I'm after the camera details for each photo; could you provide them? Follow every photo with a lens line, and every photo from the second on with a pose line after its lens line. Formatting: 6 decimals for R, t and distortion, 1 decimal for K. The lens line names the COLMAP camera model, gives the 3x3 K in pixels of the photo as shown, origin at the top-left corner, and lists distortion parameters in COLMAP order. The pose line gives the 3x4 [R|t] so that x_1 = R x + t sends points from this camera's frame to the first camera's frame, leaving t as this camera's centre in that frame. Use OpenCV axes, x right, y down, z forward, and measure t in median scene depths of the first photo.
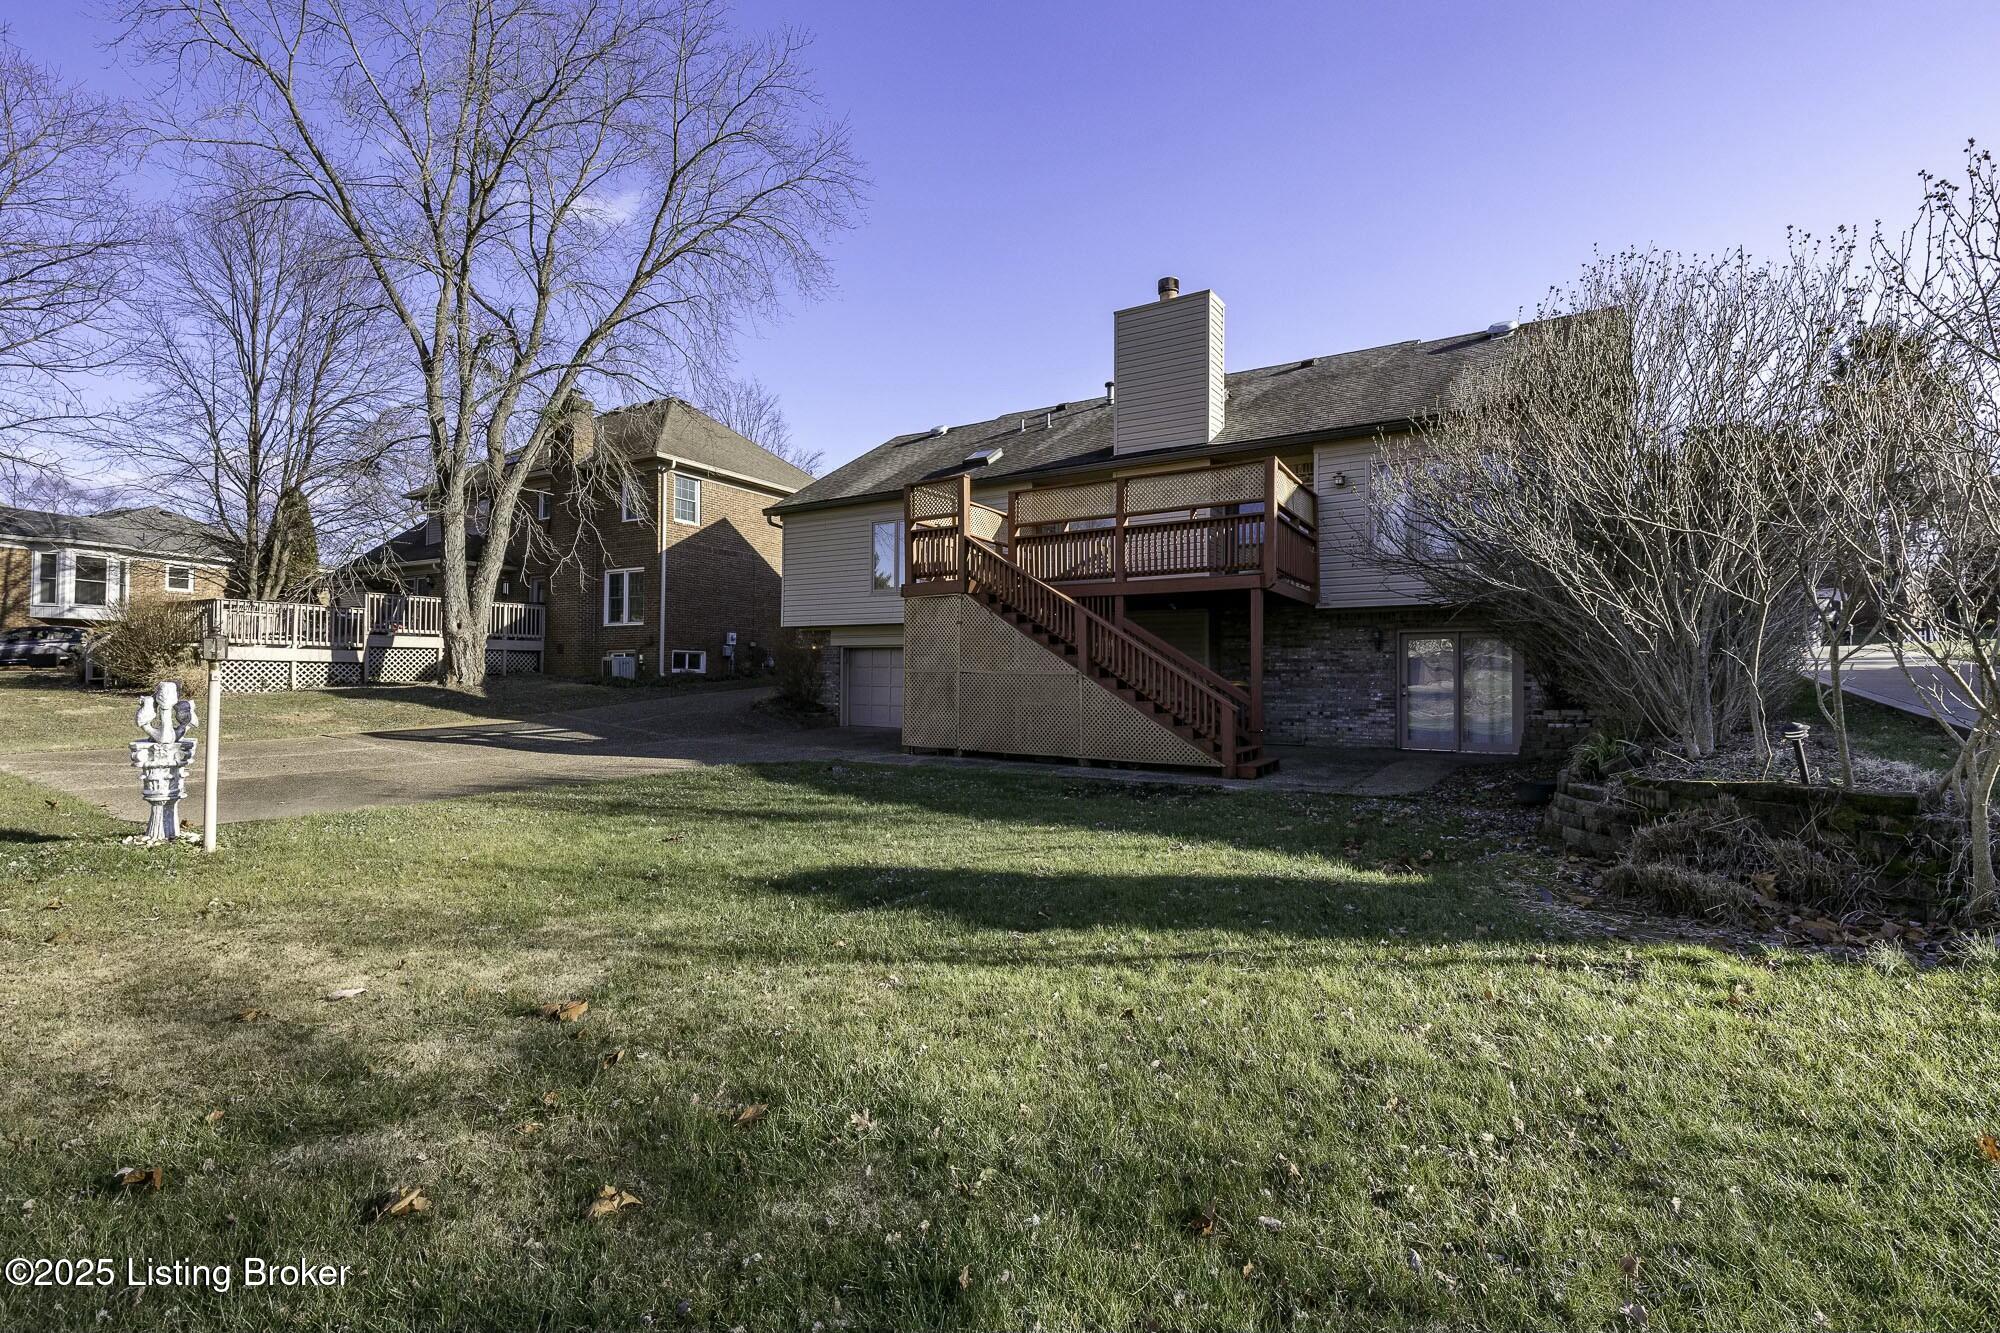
lens RADIAL K [[900.8, 0, 994.5], [0, 900.8, 653.2], [0, 0, 1]] dist [0.002955, 0.000000]
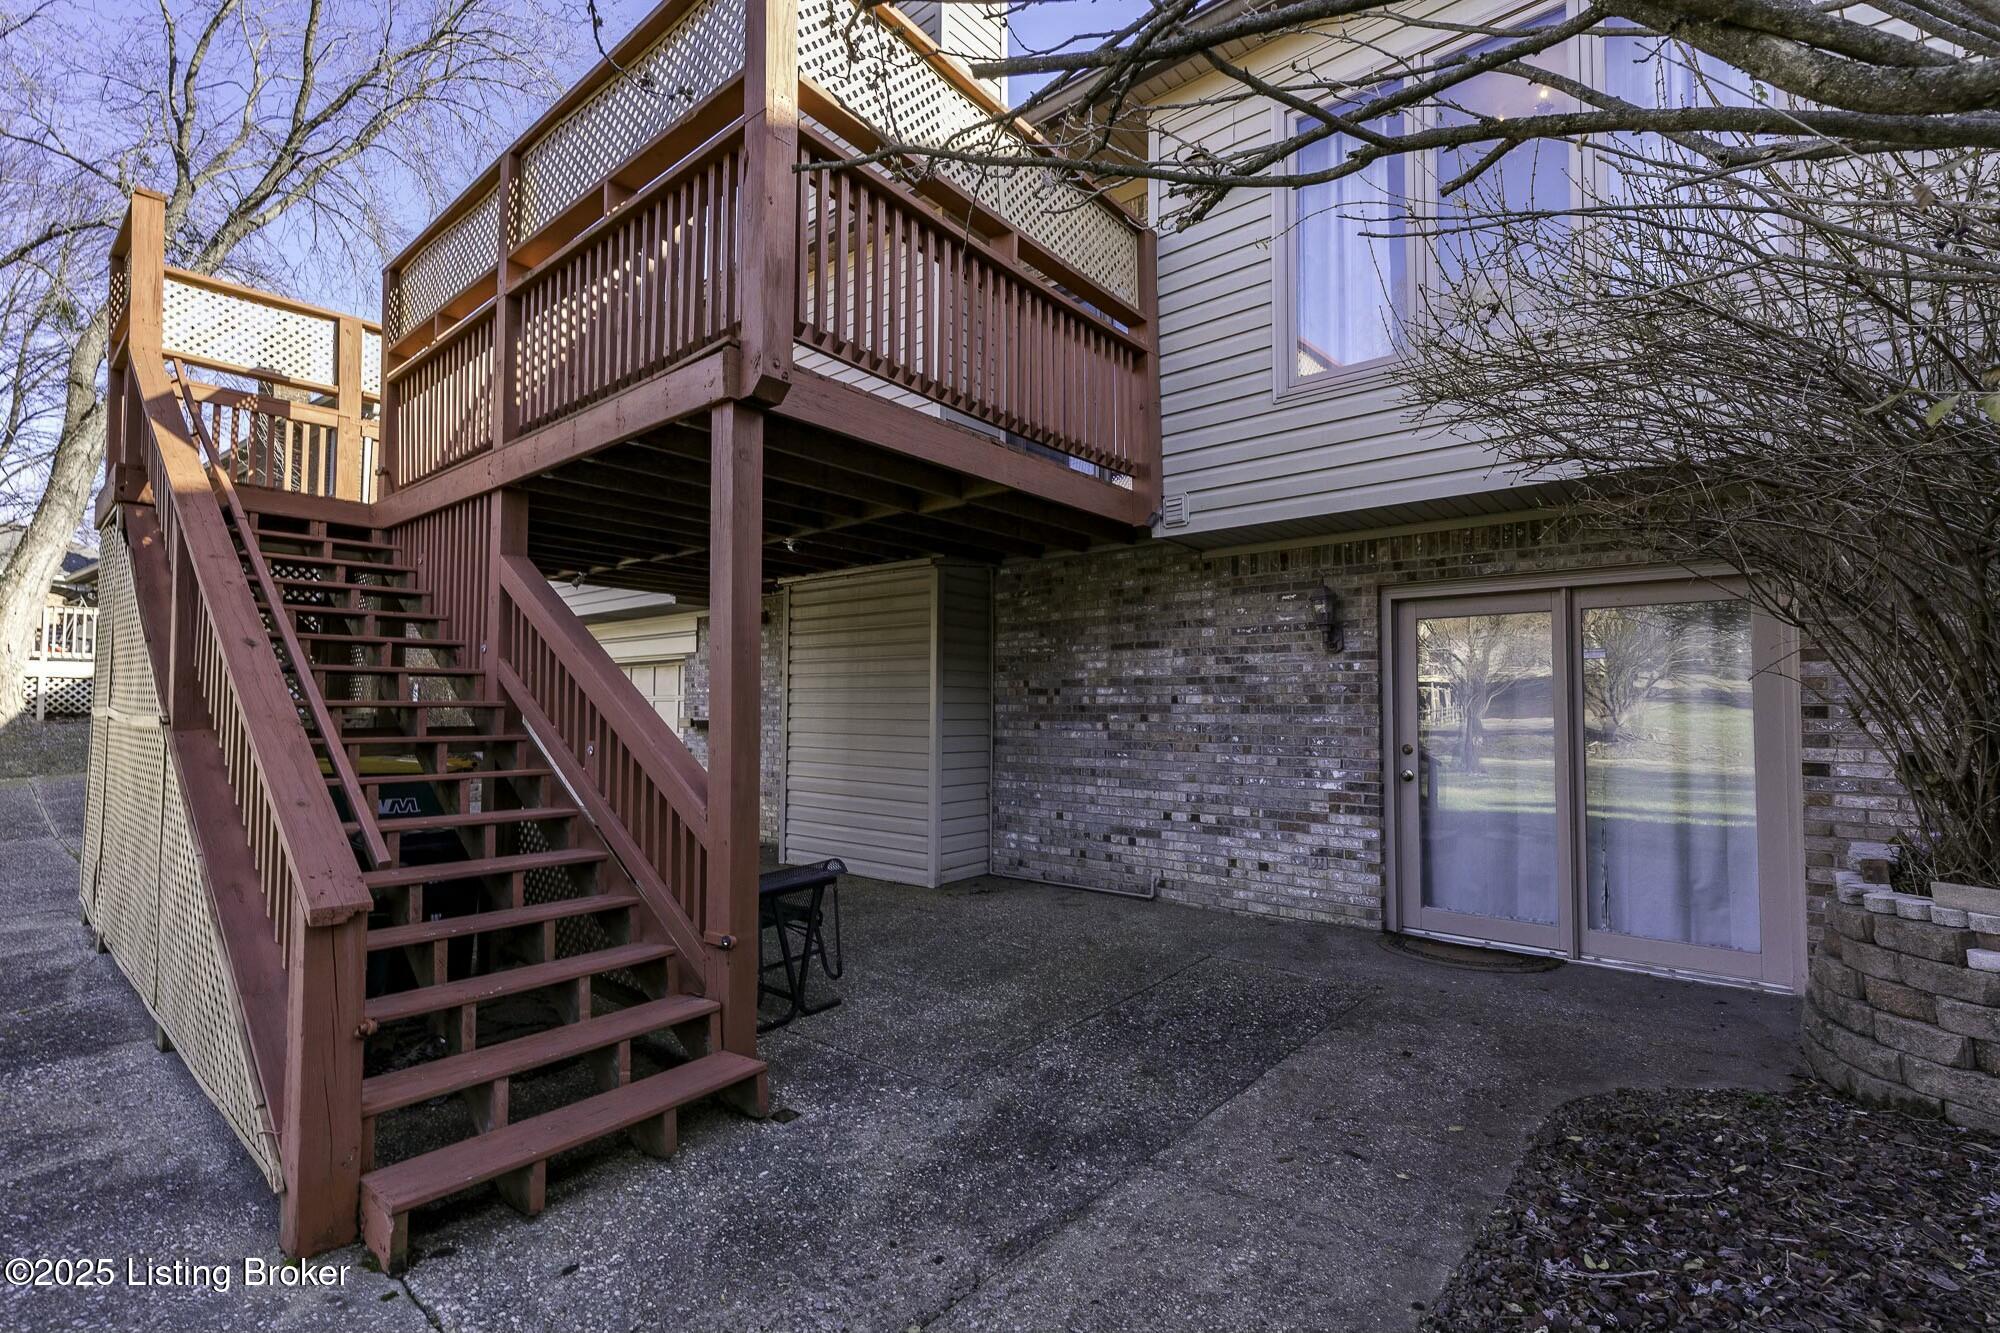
lens RADIAL K [[899.9, 0, 1000.0], [0, 899.9, 666.5], [0, 0, 1]] dist [-0.001355, -0.000637]
pose [[0.991348, -0.010195, -0.130866, 0.312355], [0.008243, 0.999847, -0.015453, 0.006987], [0.131003, 0.014241, 0.991280, 0.575003]]
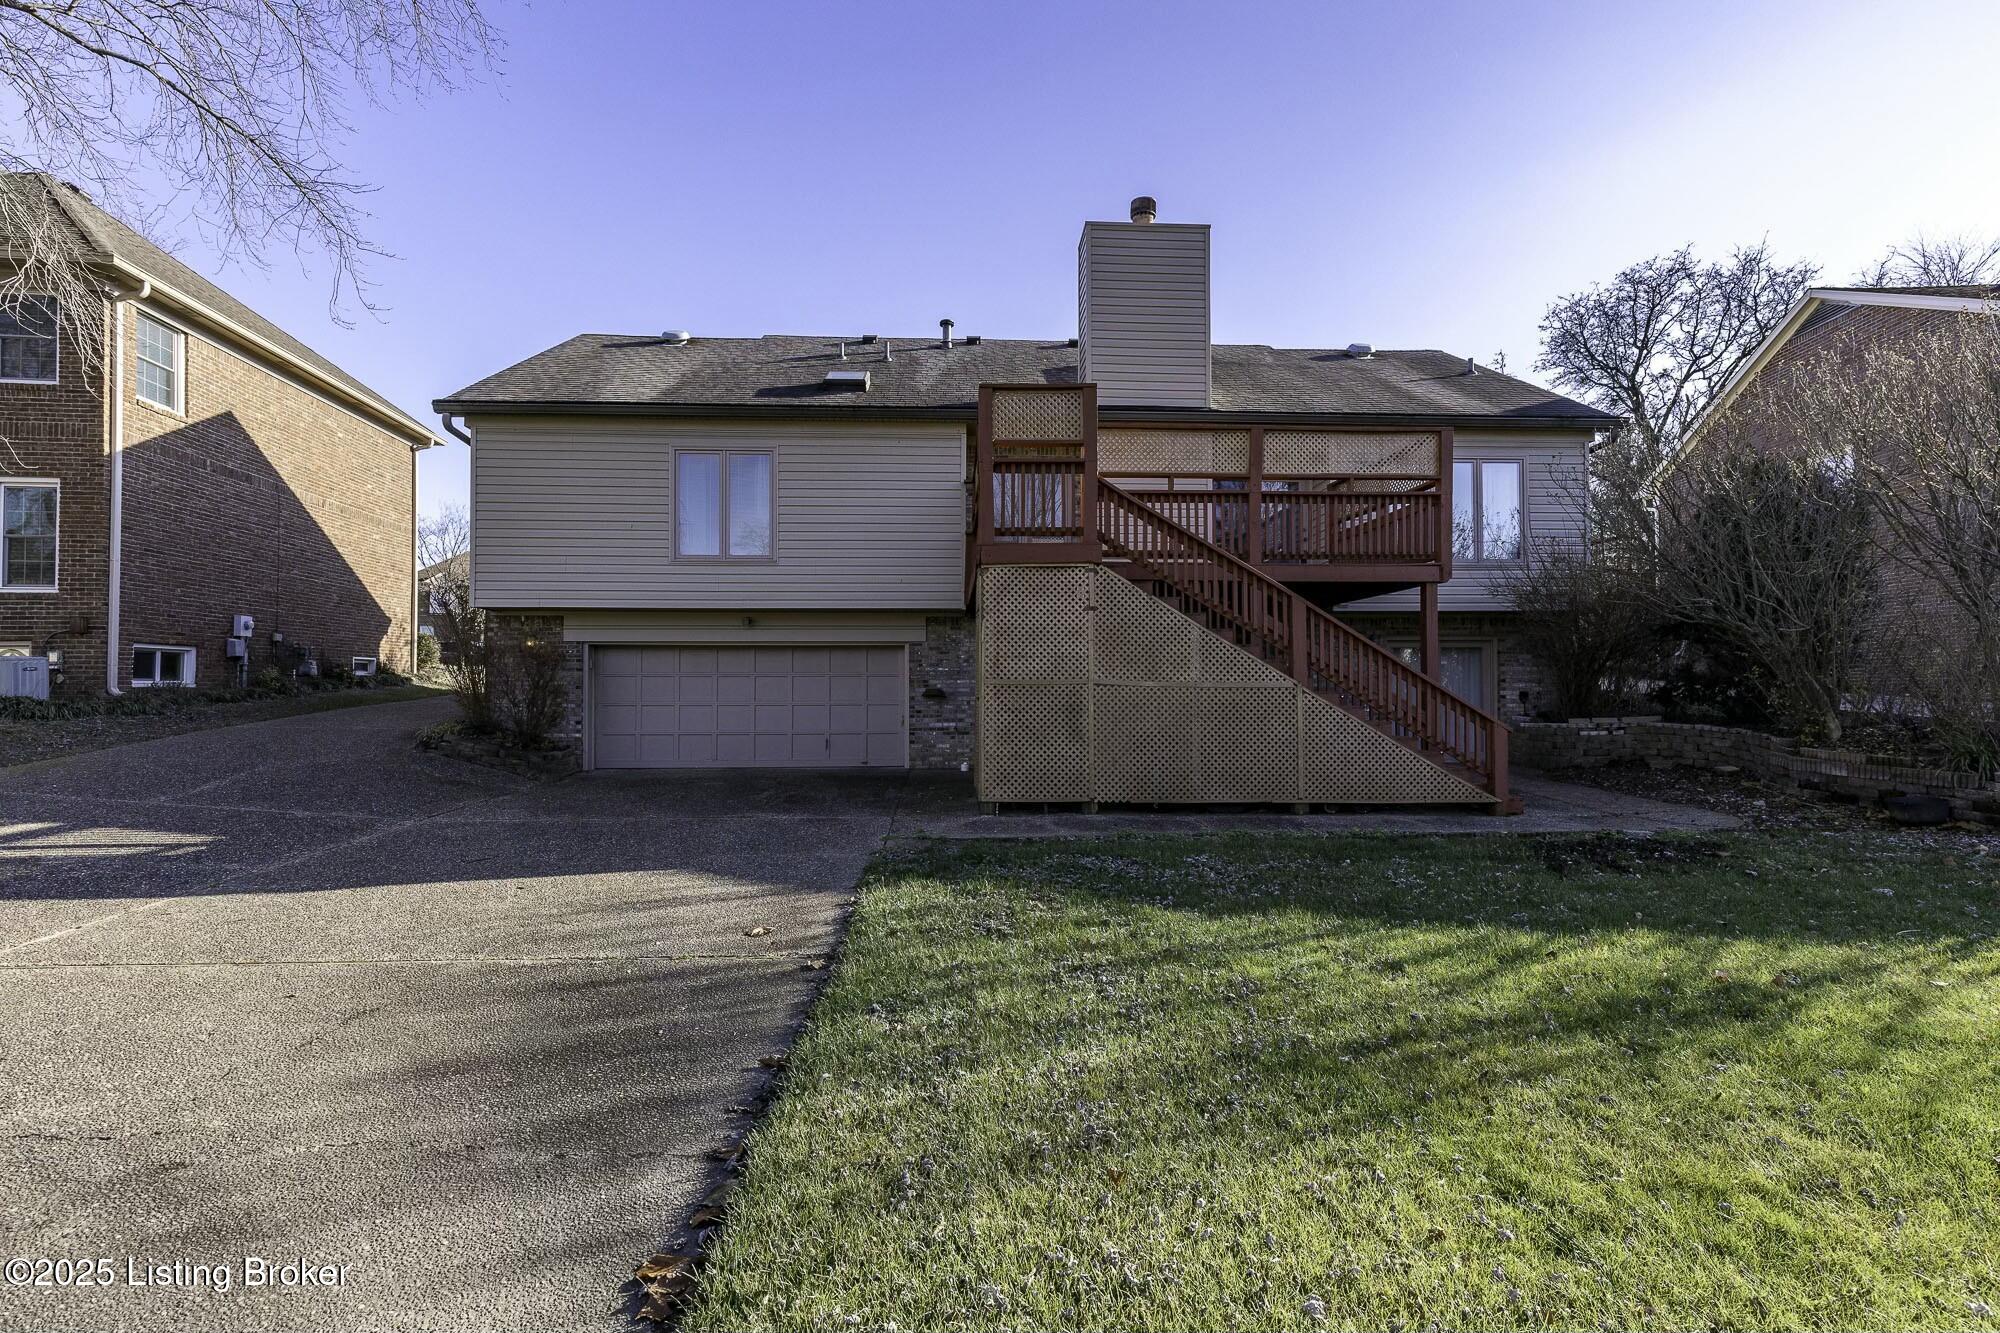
lens RADIAL K [[890.1, 0, 1003.4], [0, 890.1, 671.0], [0, 0, 1]] dist [0.002972, -0.000331]
pose [[0.807245, 0.003189, 0.590208, -0.394799], [-0.009092, 0.999934, 0.007032, 0.006451], [-0.590147, -0.011043, 0.807221, 0.435812]]
